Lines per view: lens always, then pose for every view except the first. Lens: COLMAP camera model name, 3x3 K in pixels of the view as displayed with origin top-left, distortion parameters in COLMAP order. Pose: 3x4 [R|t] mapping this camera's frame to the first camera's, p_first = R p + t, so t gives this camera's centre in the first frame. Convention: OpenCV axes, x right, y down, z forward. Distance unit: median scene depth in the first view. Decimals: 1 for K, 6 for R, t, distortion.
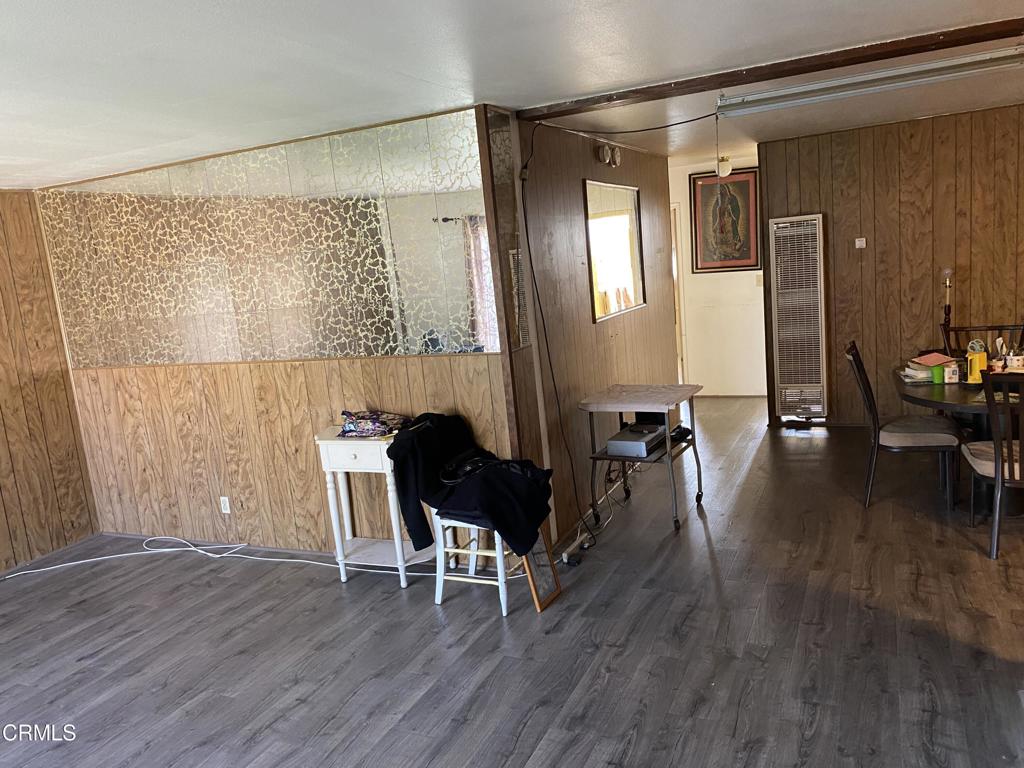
lens RADIAL K [[767.2, 0, 512.0], [0, 767.2, 384.0], [0, 0, 1]] dist [0.103062, -0.133086]
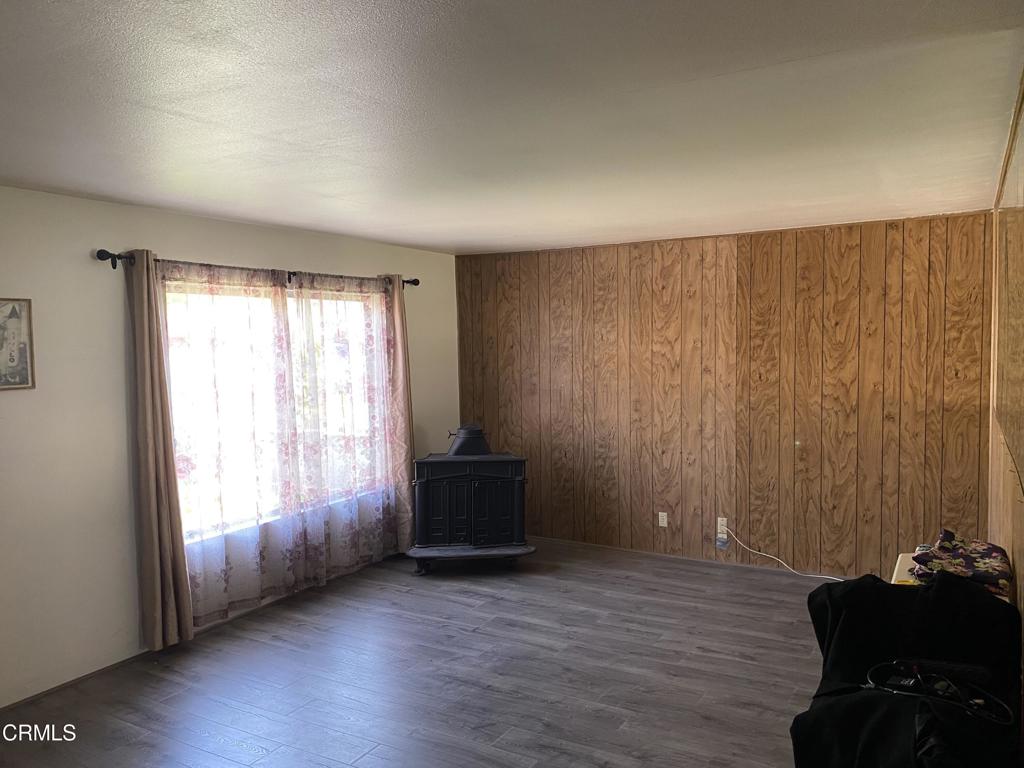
lens RADIAL K [[767.2, 0, 512.0], [0, 767.2, 384.0], [0, 0, 1]] dist [0.103062, -0.133086]
pose [[-0.080872, 0.151349, -0.985167, 0.361334], [-0.122982, 0.979336, 0.160548, -0.119038], [0.989108, 0.134142, -0.060588, 0.497010]]
